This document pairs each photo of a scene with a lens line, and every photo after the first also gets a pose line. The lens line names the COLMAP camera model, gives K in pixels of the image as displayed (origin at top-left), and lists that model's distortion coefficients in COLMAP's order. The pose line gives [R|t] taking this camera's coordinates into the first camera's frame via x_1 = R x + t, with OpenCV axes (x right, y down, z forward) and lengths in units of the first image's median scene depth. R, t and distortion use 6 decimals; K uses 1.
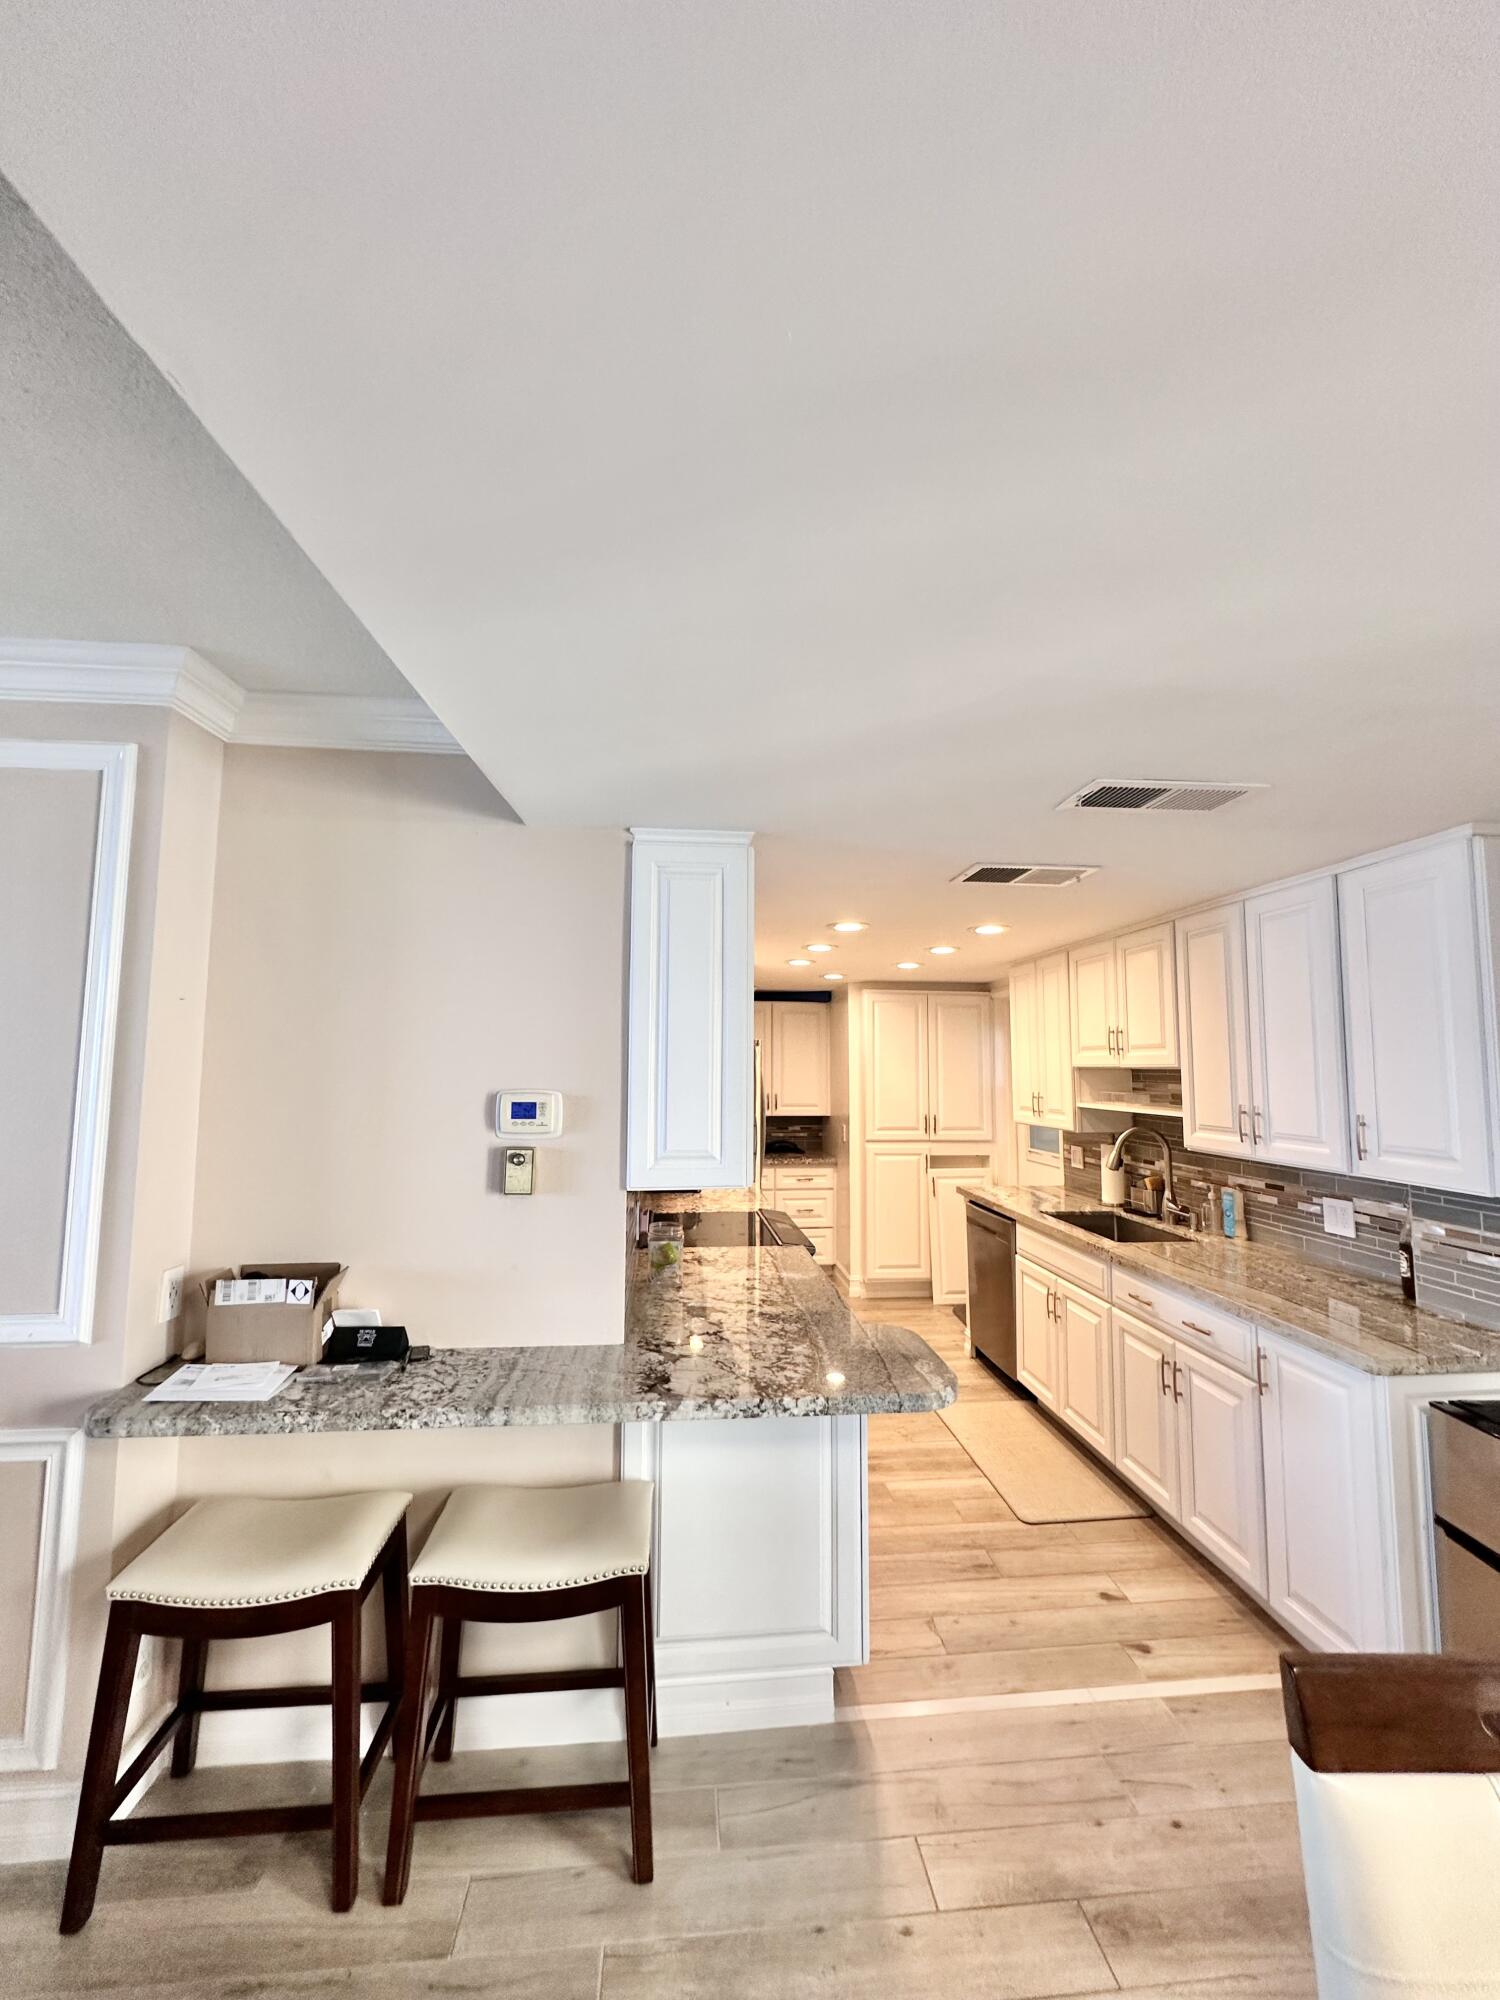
lens RADIAL K [[796.9, 0, 747.6], [0, 796.9, 1000.4], [0, 0, 1]] dist [-0.004535, 0.001102]
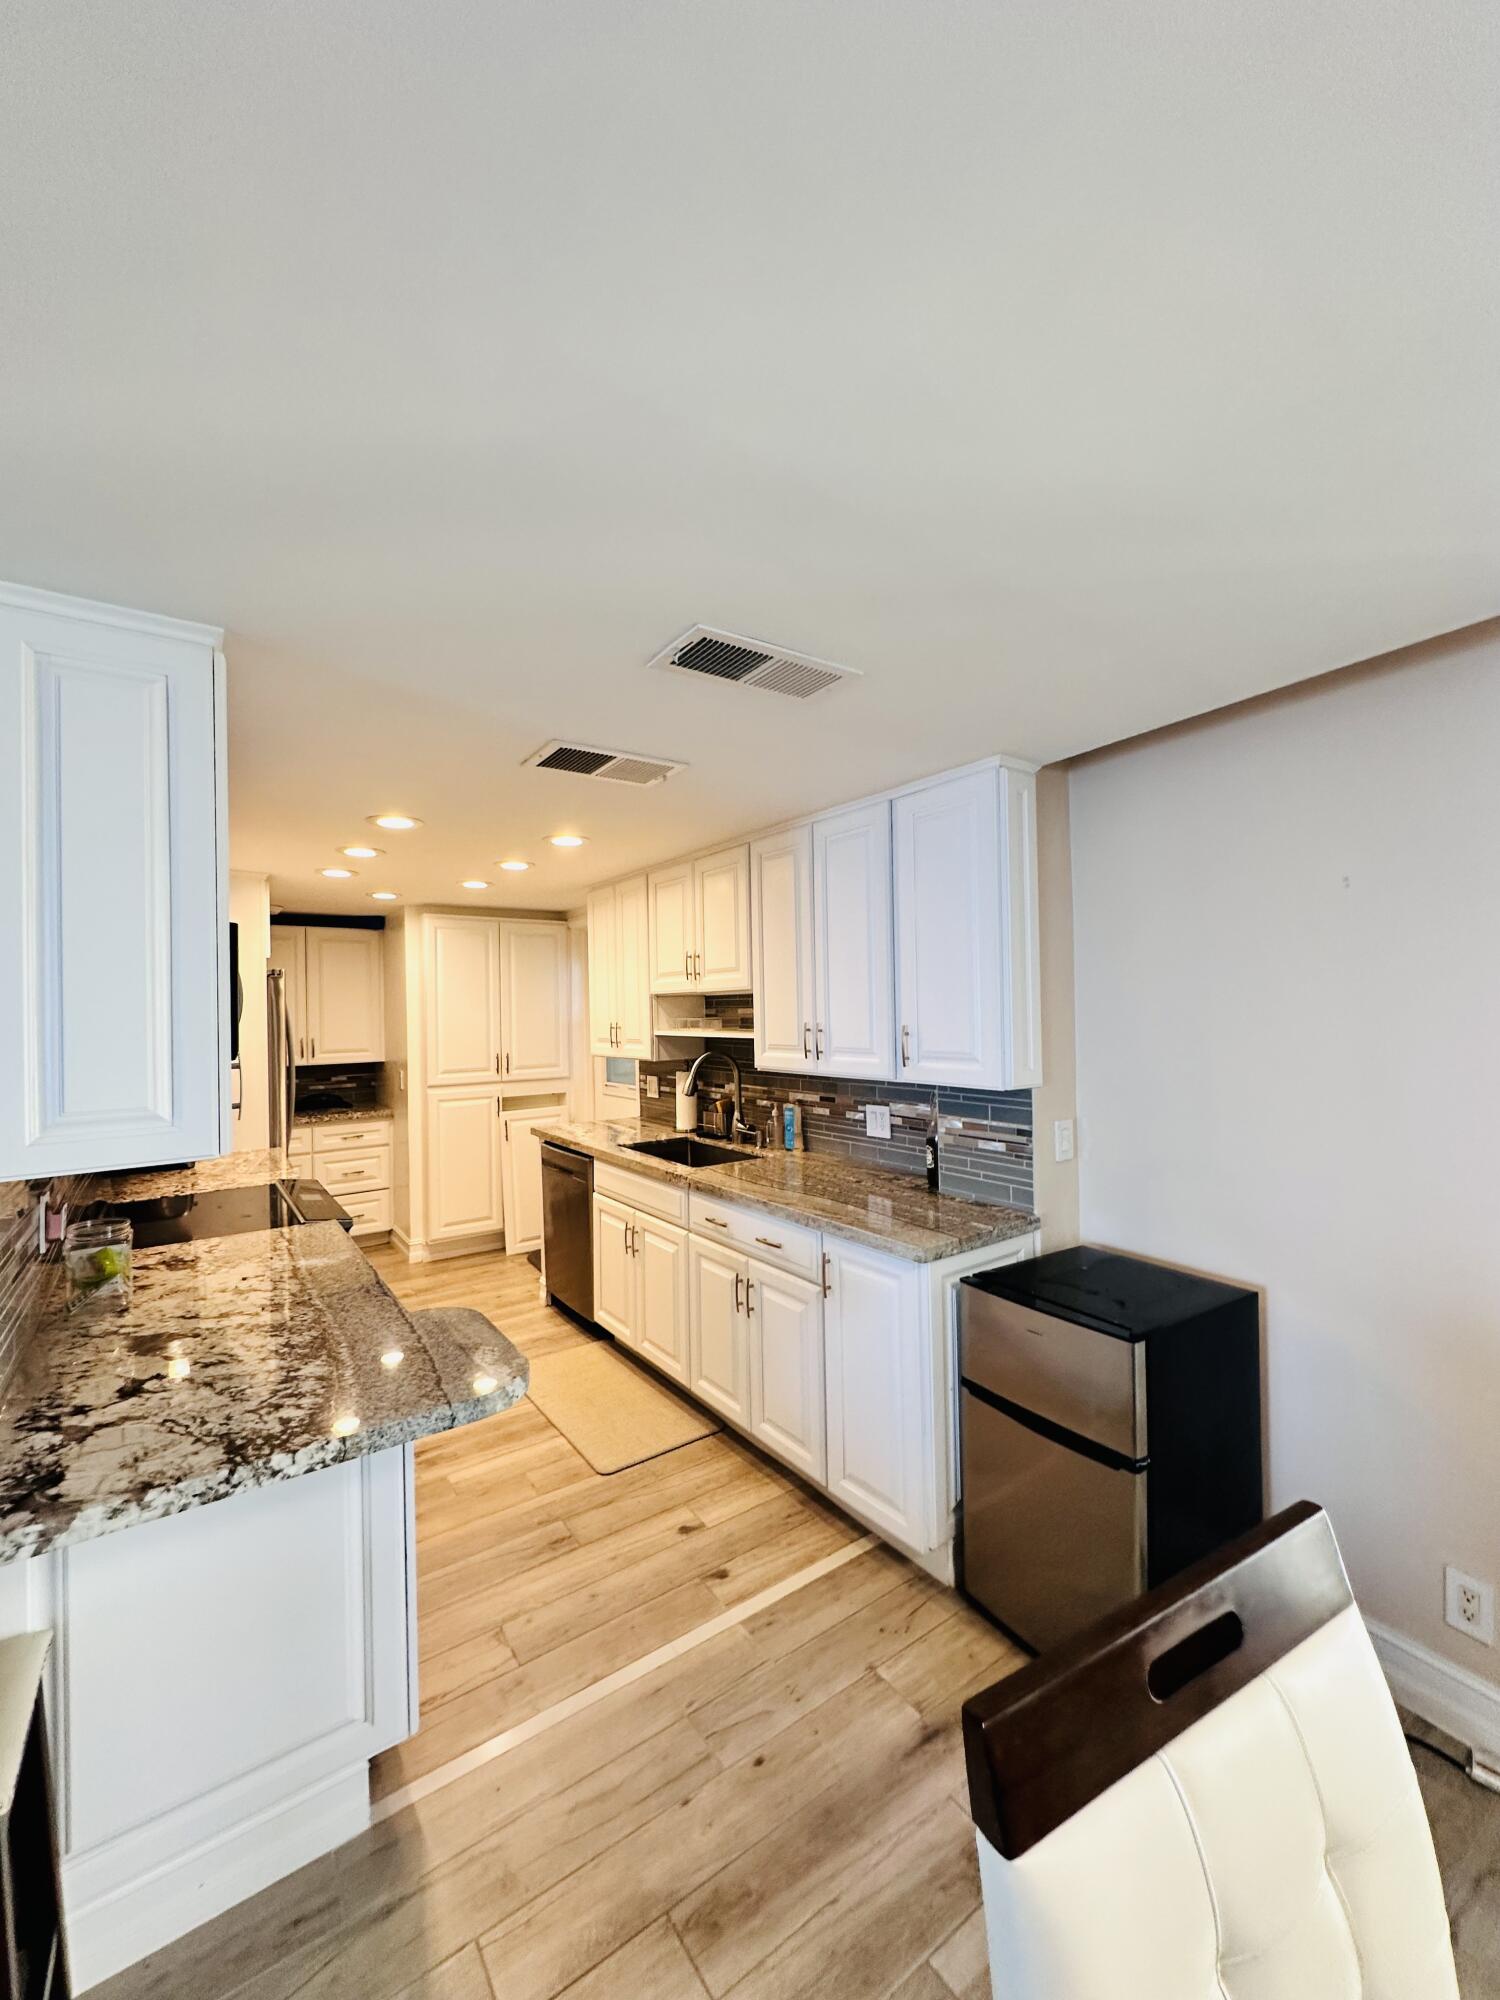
lens RADIAL K [[796.9, 0, 748.3], [0, 796.9, 1001.2], [0, 0, 1]] dist [-0.004535, 0.001102]
pose [[0.867357, -0.017663, 0.497372, 0.040585], [-0.017739, 0.997638, 0.066363, 0.035807], [-0.497370, -0.066383, 0.864995, 0.142467]]
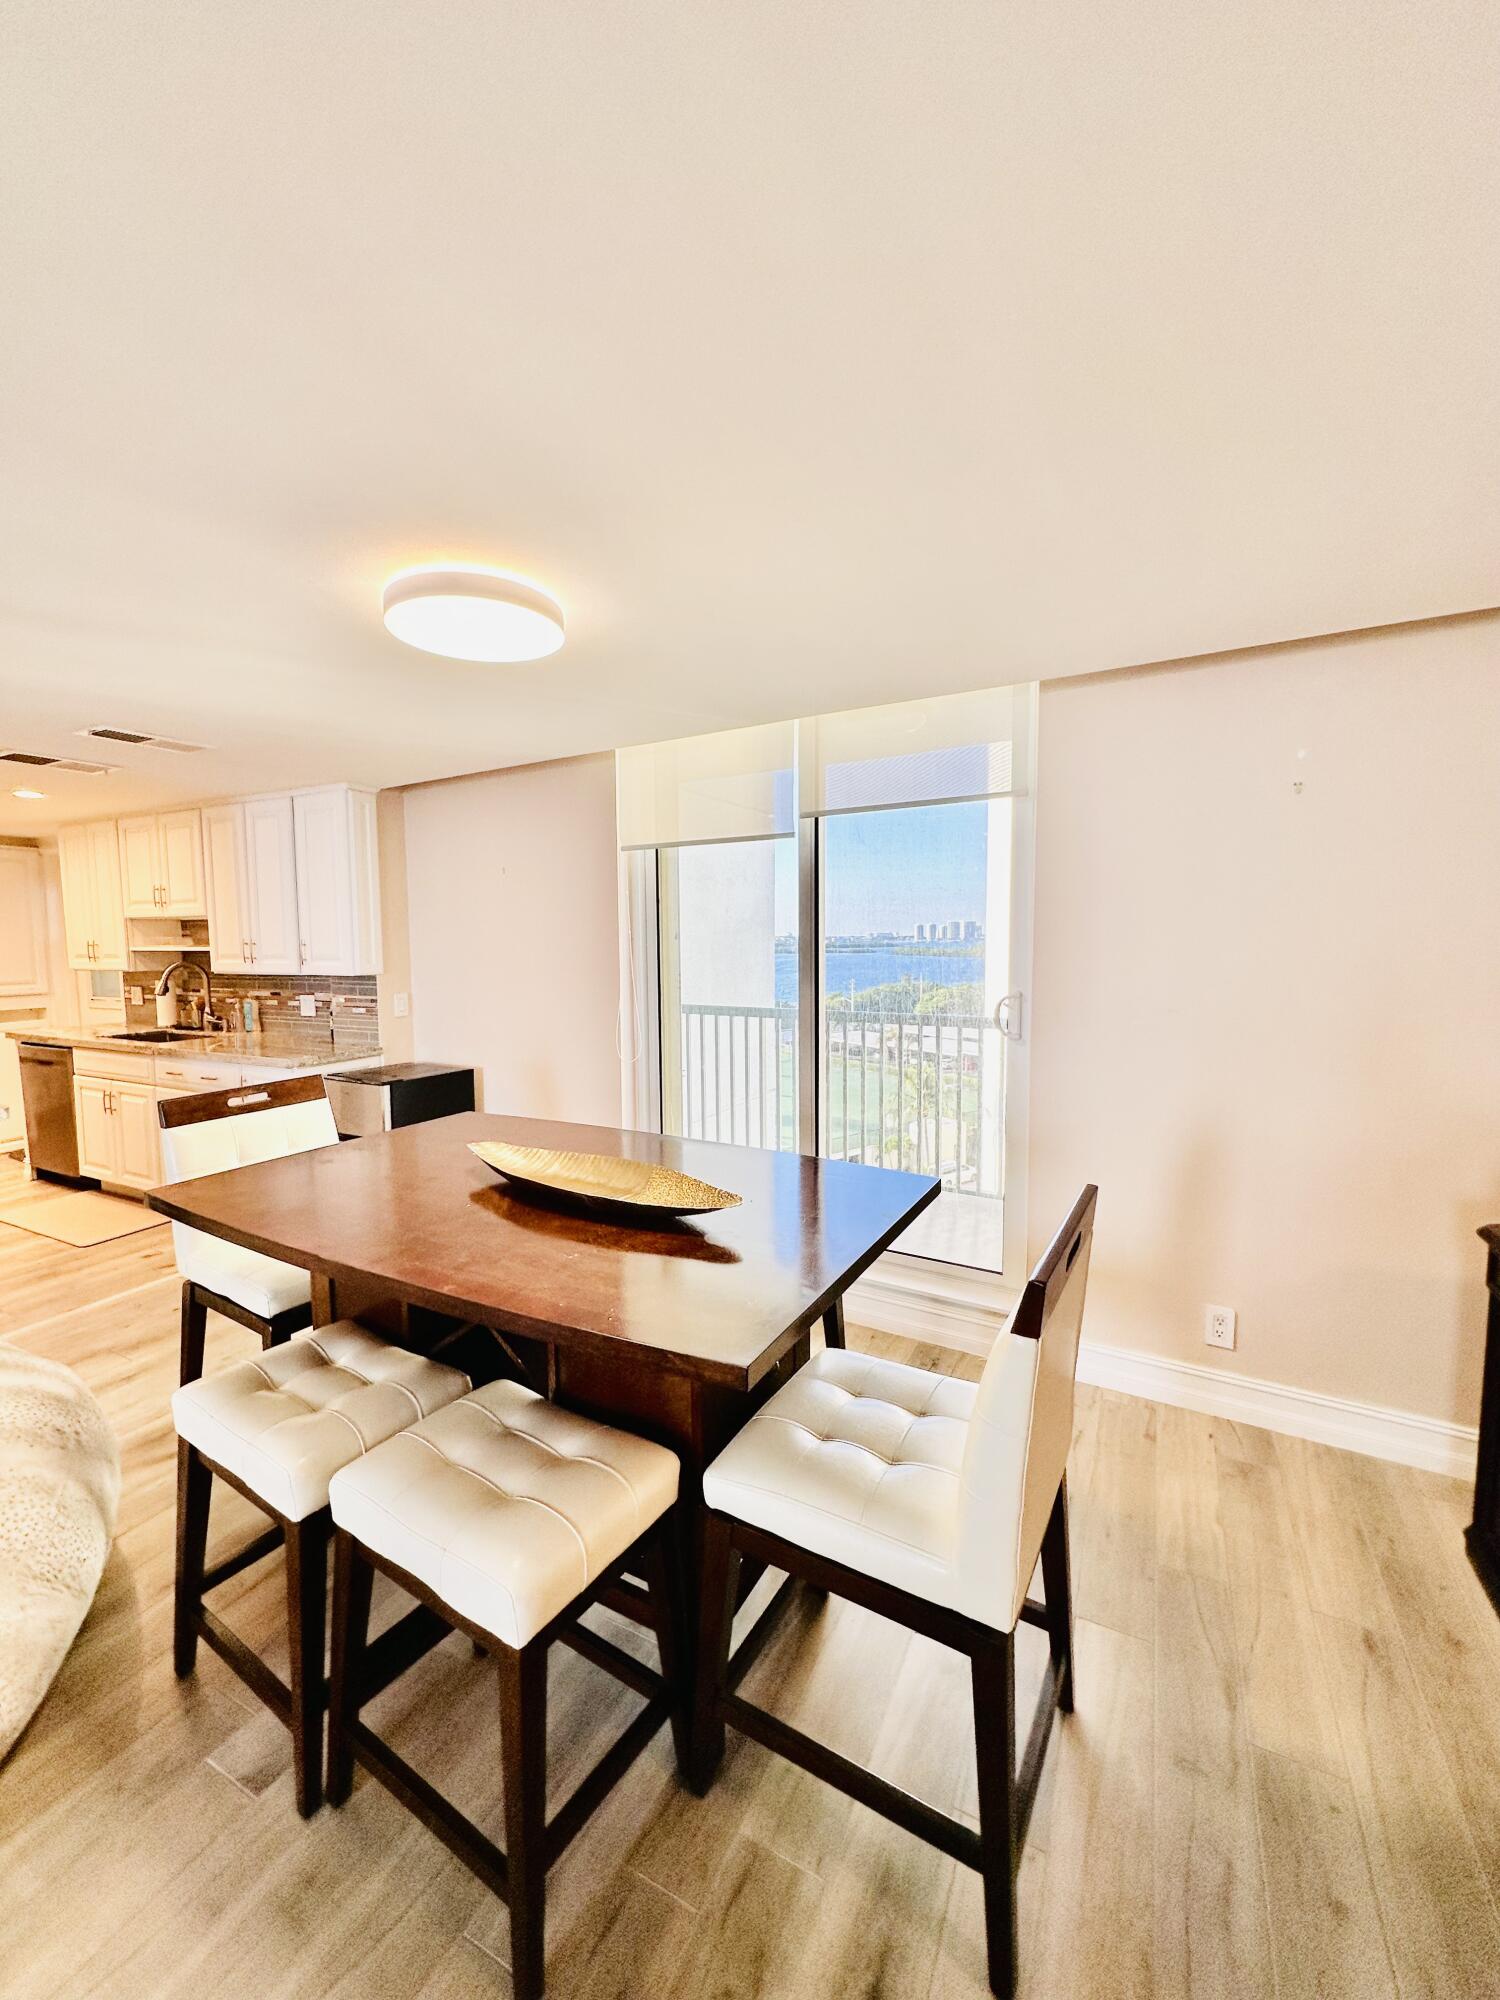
lens RADIAL K [[796.9, 0, 749.7], [0, 796.9, 1001.2], [0, 0, 1]] dist [-0.004535, 0.001102]
pose [[0.531623, -0.078267, 0.843357, -0.162563], [-0.060536, 0.989664, 0.130005, -0.008072], [-0.844815, -0.120167, 0.521390, -0.628452]]
